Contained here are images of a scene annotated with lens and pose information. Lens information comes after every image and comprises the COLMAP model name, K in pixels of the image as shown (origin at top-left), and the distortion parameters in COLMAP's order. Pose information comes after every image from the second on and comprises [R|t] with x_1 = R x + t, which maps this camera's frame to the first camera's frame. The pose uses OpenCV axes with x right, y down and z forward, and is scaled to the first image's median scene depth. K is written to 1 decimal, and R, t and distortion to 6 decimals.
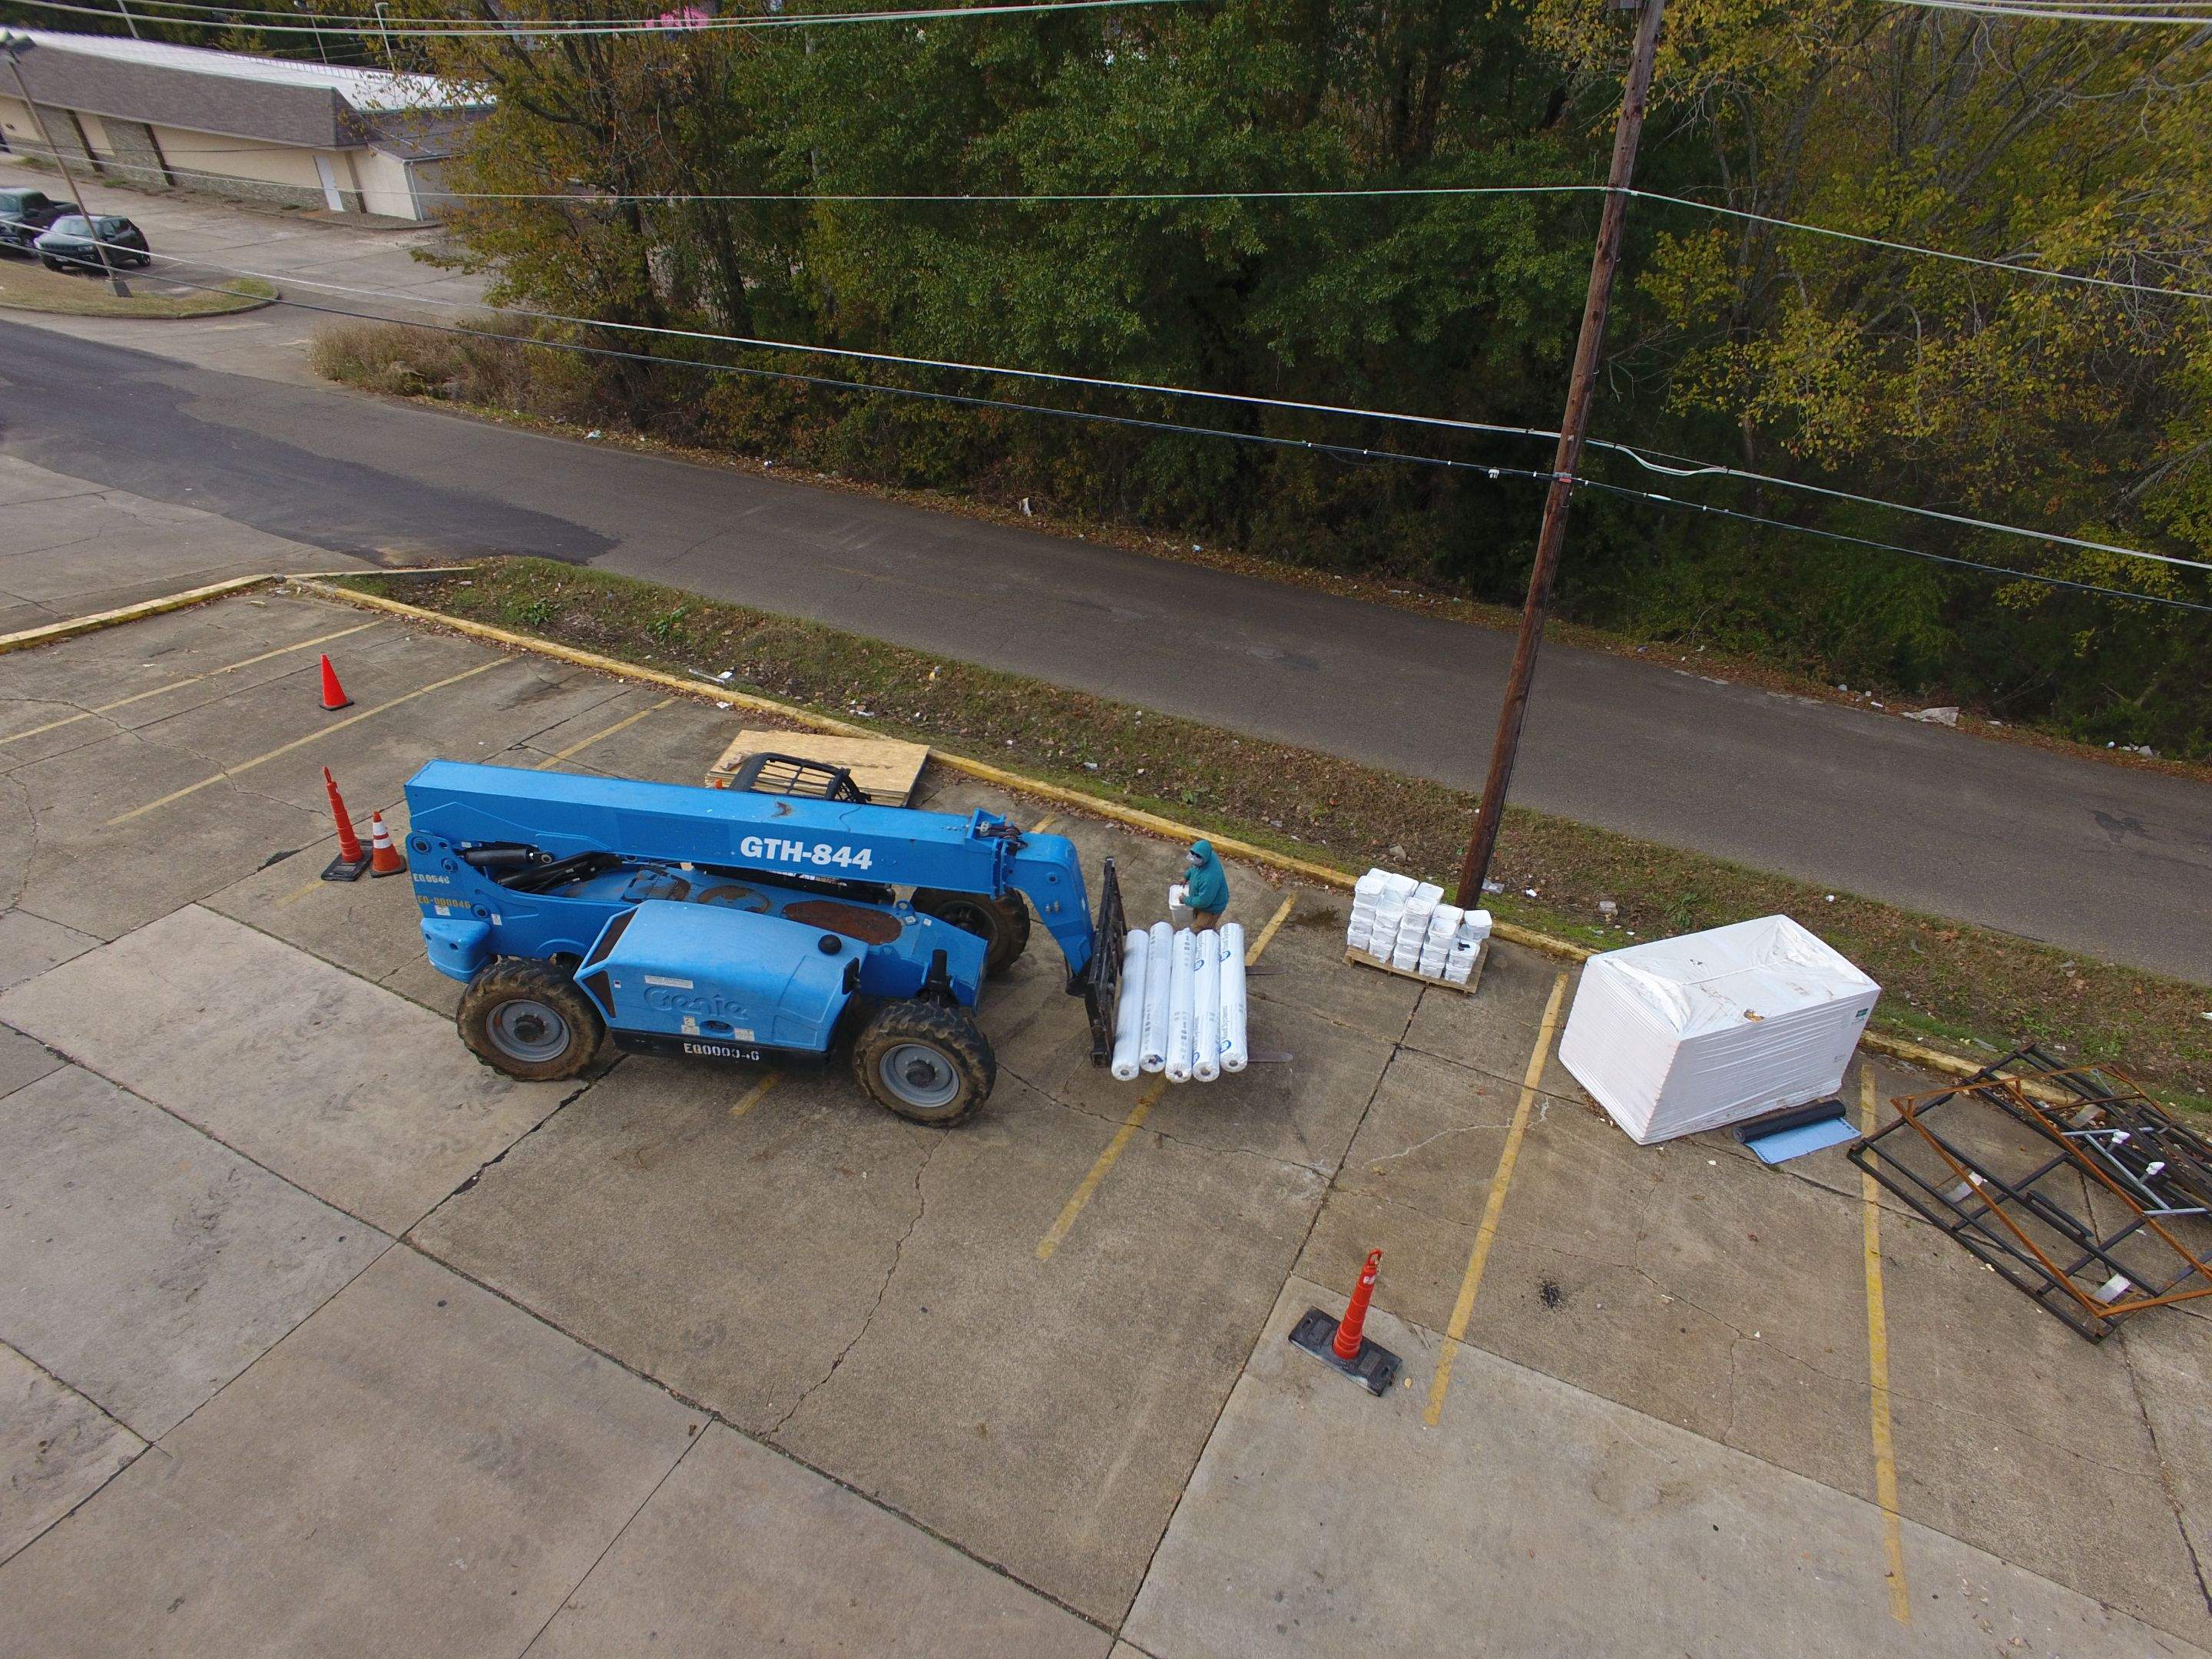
lens RADIAL K [[1264.8, 0, 1108.8], [0, 1264.8, 827.8], [0, 0, 1]] dist [-0.042659, 0.001512]
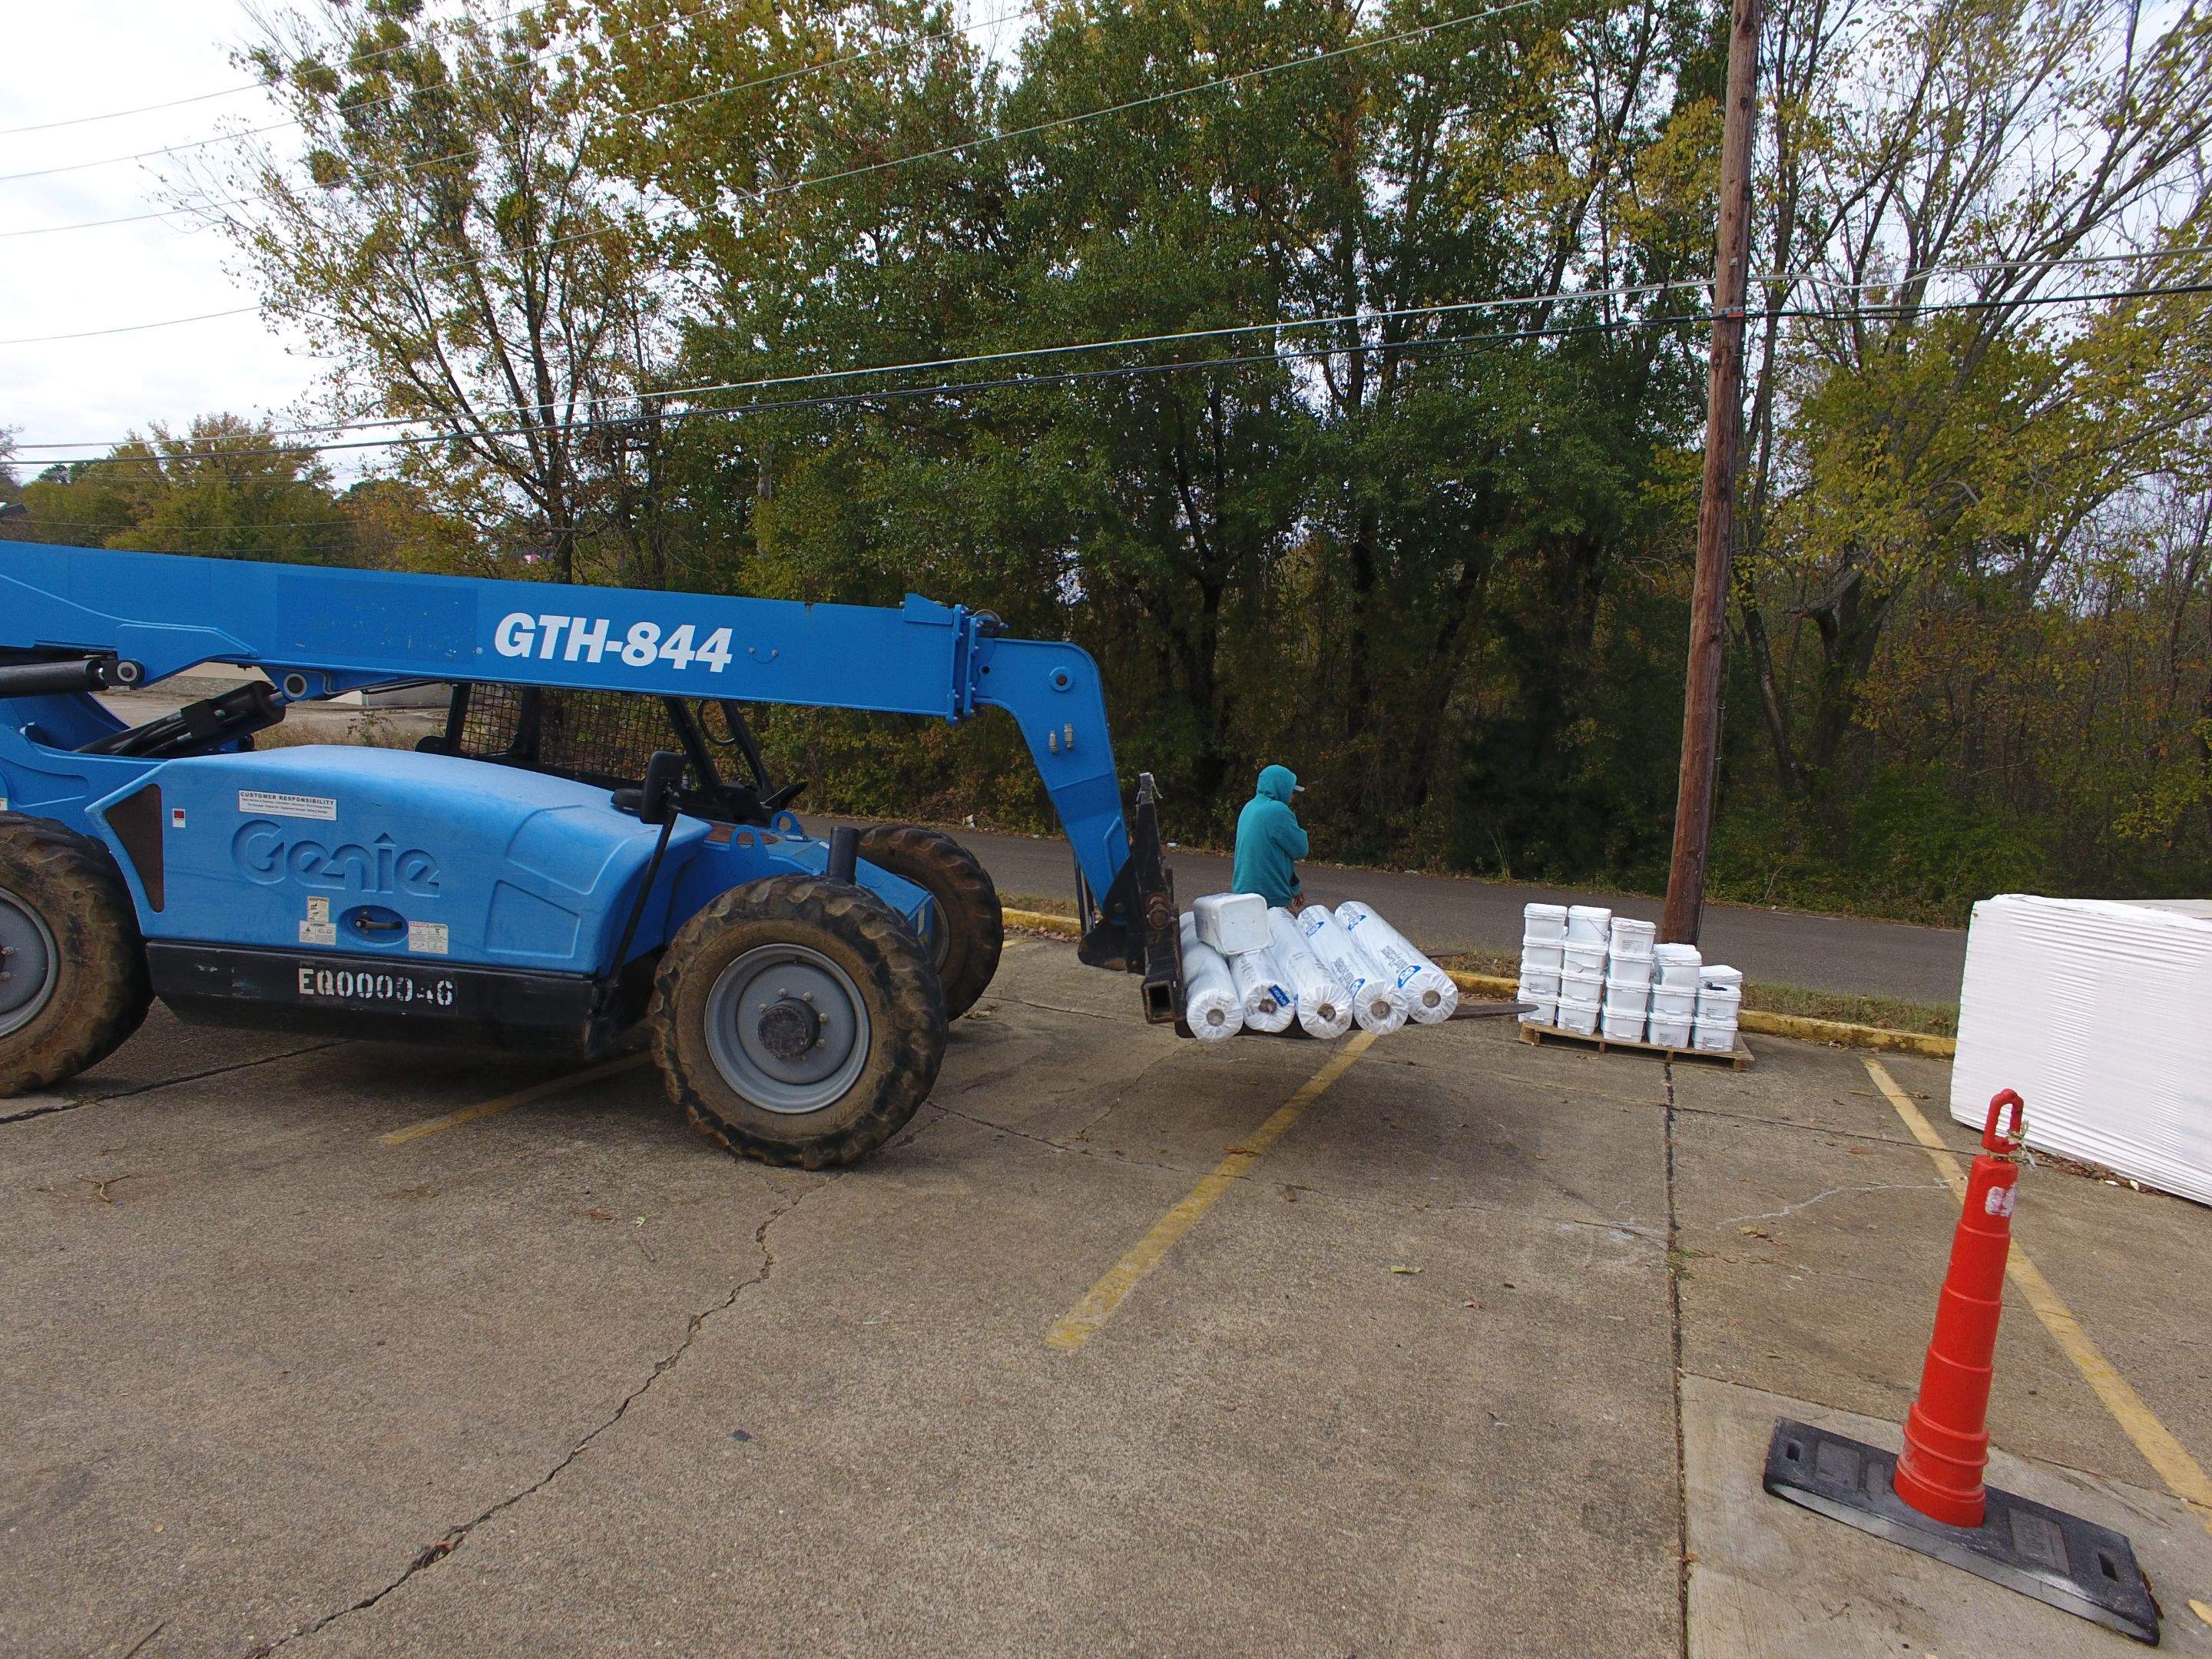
lens RADIAL K [[1264.8, 0, 1105.6], [0, 1264.8, 830.4], [0, 0, 1]] dist [-0.042659, 0.001512]
pose [[0.998316, -0.002562, 0.057962, -0.057308], [0.027501, 0.900560, -0.433861, 0.338752], [-0.051087, 0.434724, 0.899113, 0.534037]]
